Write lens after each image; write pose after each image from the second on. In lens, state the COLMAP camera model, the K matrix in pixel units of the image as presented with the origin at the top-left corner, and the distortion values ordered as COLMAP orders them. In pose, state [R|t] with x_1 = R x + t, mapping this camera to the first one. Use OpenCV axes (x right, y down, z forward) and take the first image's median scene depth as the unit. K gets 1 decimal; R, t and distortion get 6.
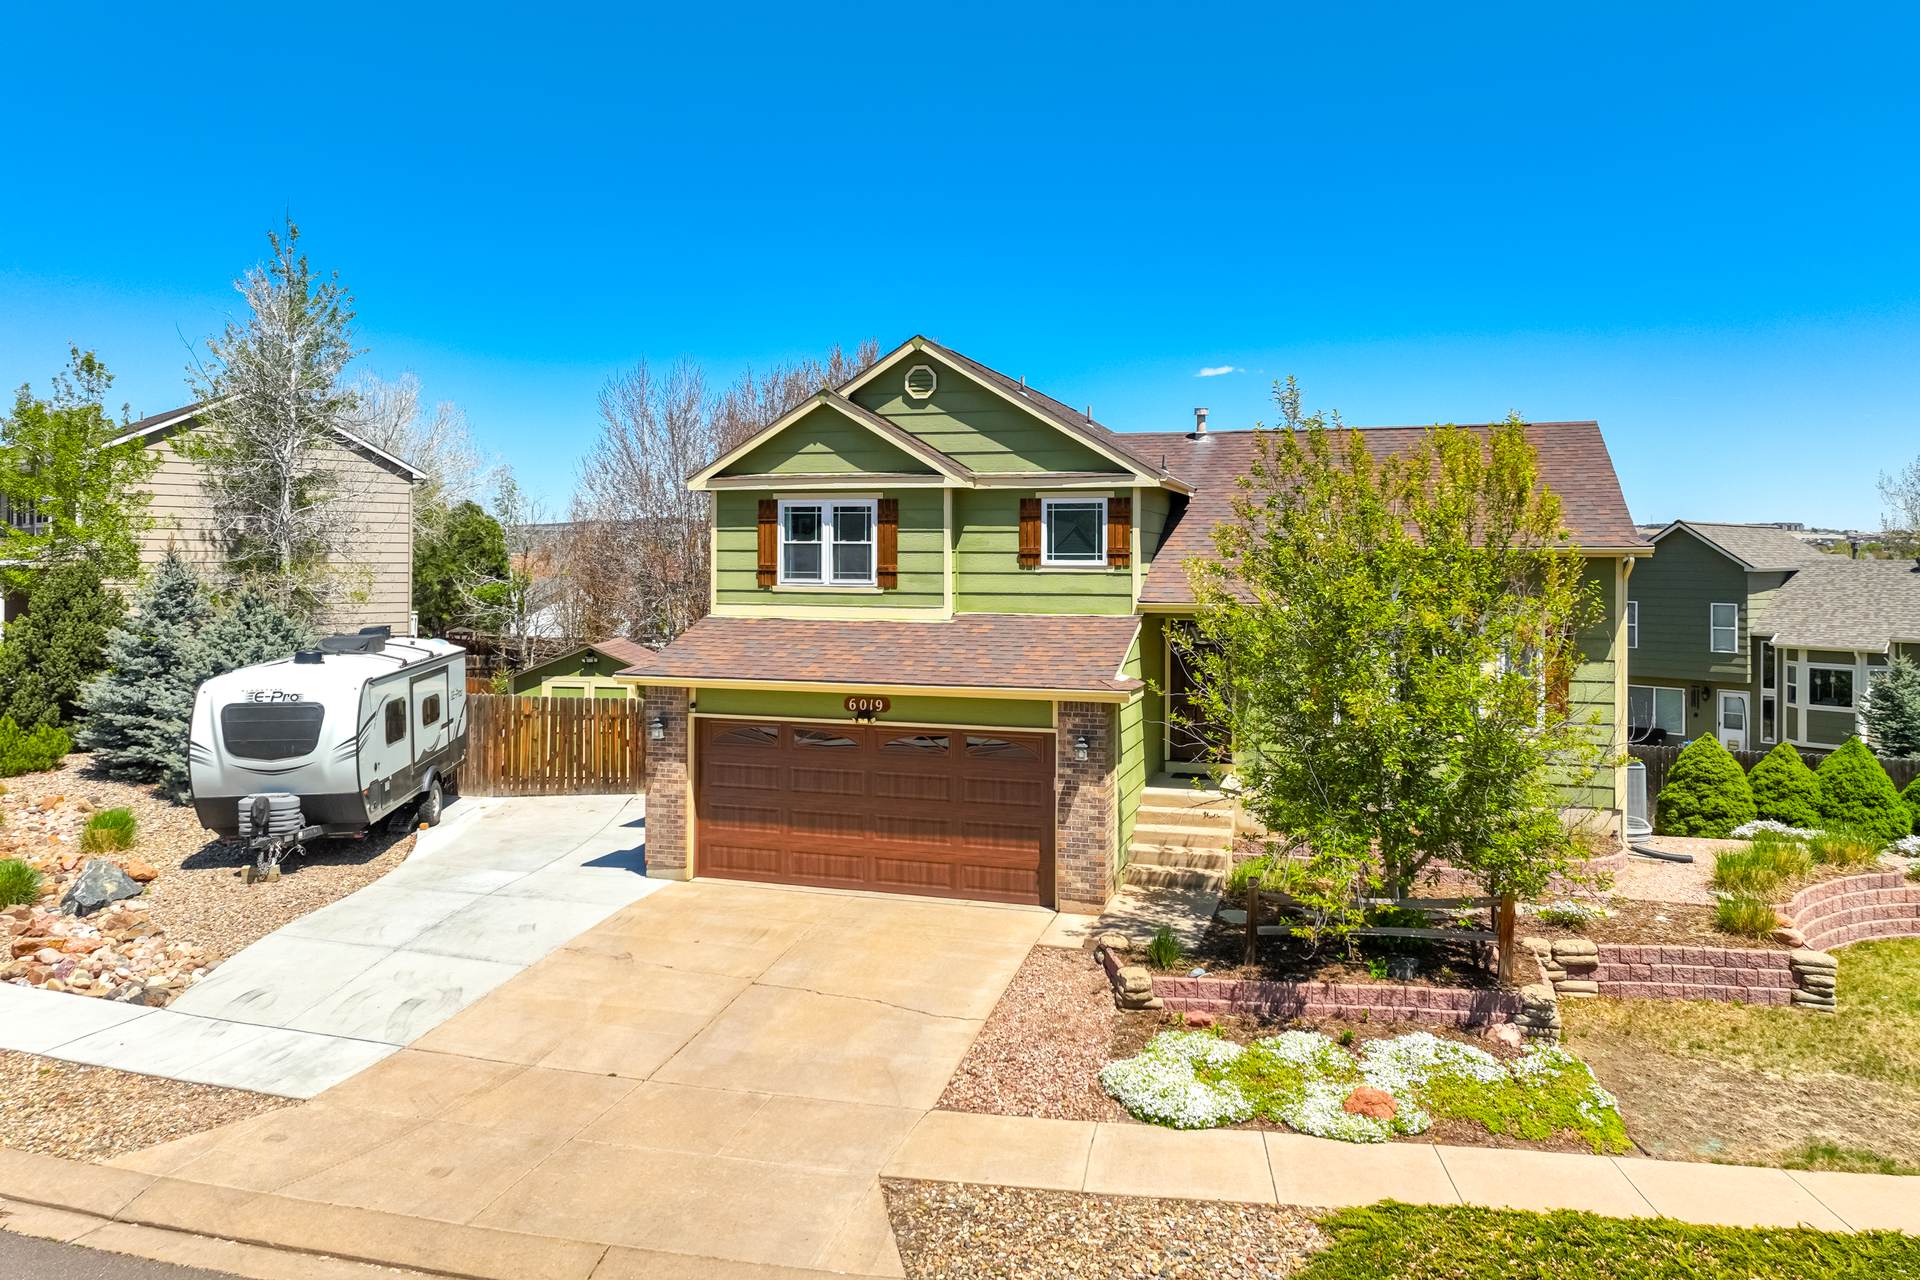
lens RADIAL K [[1278.7, 0, 997.9], [0, 1278.7, 634.0], [0, 0, 1]] dist [0.003817, 0.005536]
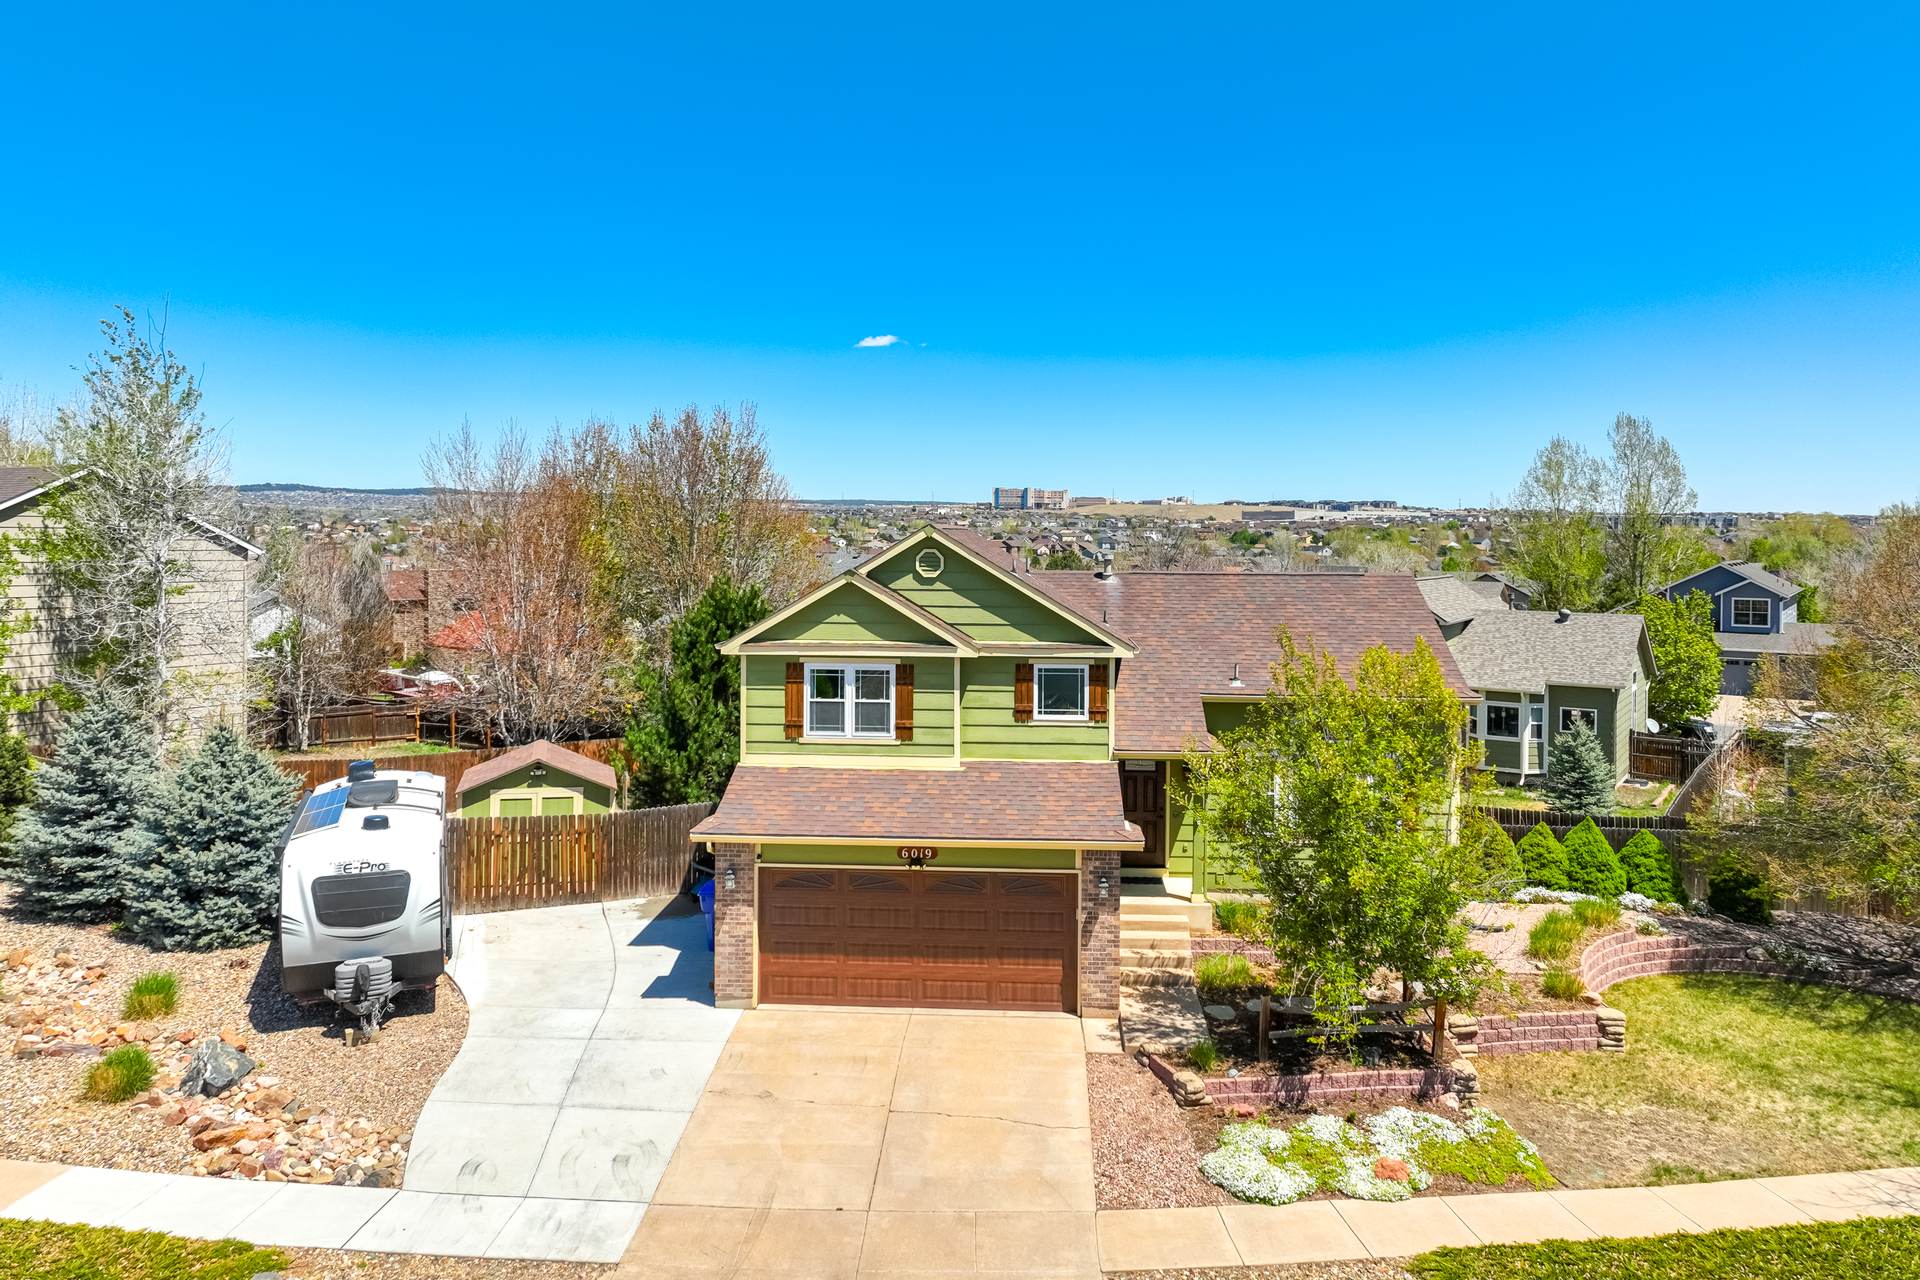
lens RADIAL K [[1278.7, 0, 997.9], [0, 1278.7, 634.0], [0, 0, 1]] dist [0.003817, 0.005536]
pose [[0.969243, -0.004473, 0.246067, -0.337838], [0.000826, 0.999888, 0.014924, -0.174846], [-0.246106, -0.014262, 0.969138, -0.179527]]
